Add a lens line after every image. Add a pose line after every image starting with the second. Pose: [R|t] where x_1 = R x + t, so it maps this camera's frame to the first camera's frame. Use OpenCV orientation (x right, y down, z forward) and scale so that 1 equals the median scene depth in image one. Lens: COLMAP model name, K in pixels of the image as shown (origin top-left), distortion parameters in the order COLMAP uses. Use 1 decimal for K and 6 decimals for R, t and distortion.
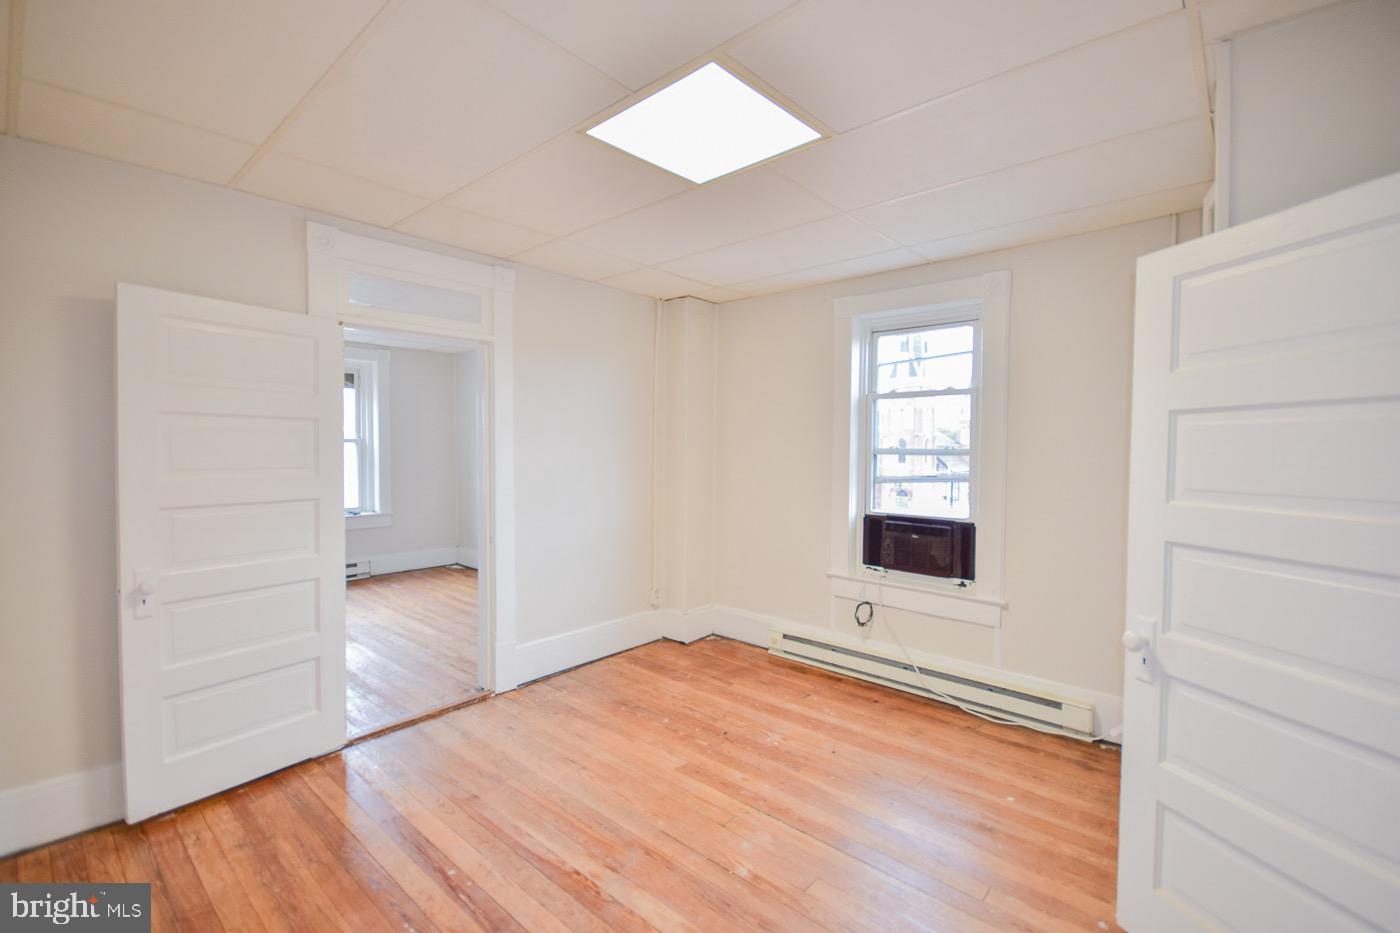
lens RADIAL K [[614.5, 0, 671.4], [0, 614.5, 456.3], [0, 0, 1]] dist [-0.001851, -0.005031]
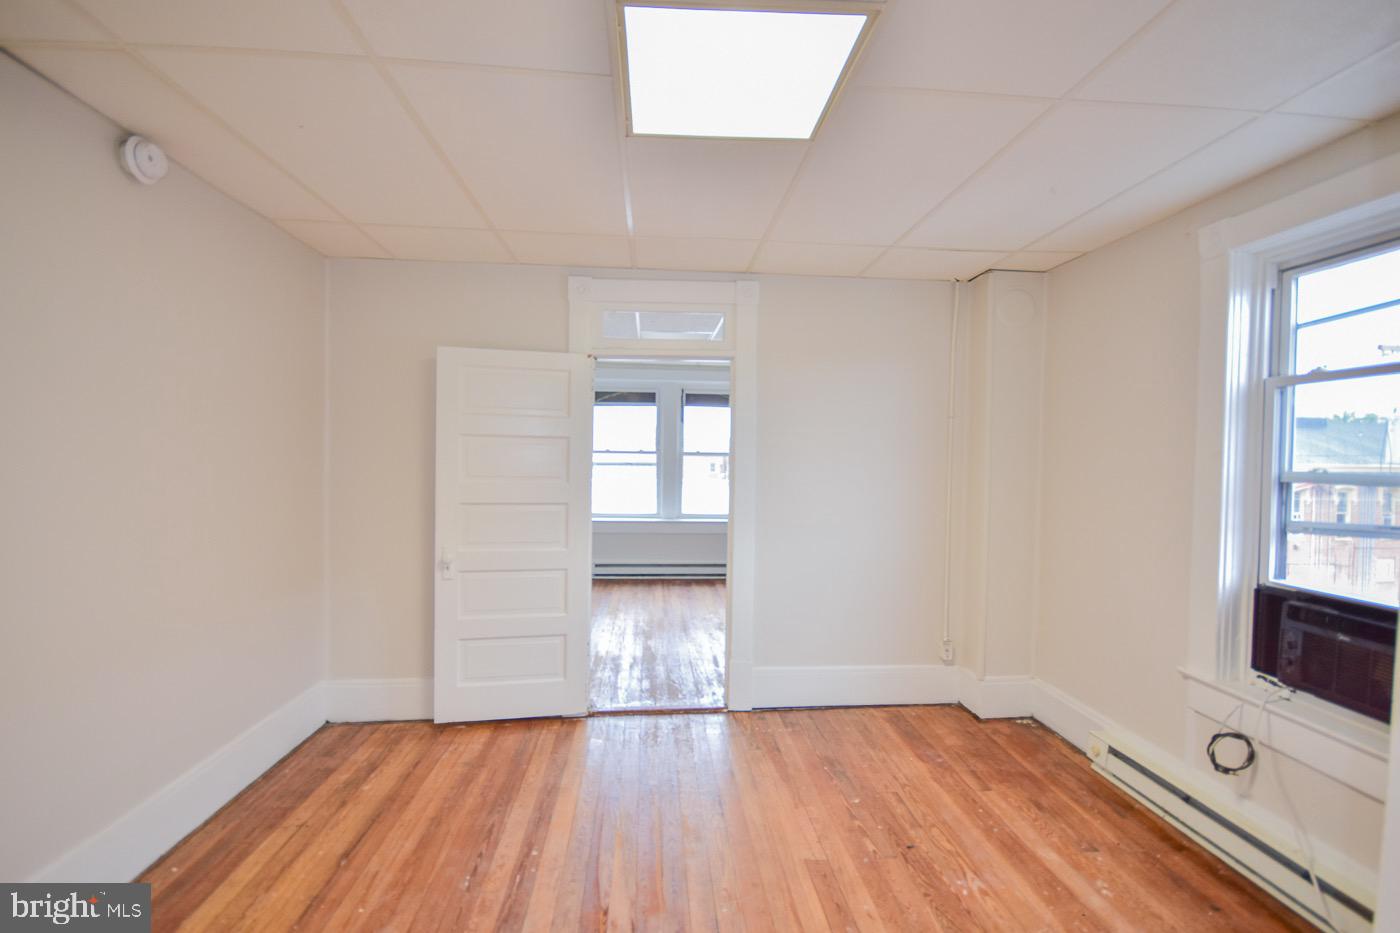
lens RADIAL K [[614.5, 0, 705.9], [0, 614.5, 456.6], [0, 0, 1]] dist [-0.001851, -0.005031]
pose [[0.730626, 0.005890, -0.682753, 0.362070], [-0.018677, 0.999761, -0.011361, -0.011189], [0.682523, 0.021052, 0.730561, 0.238559]]
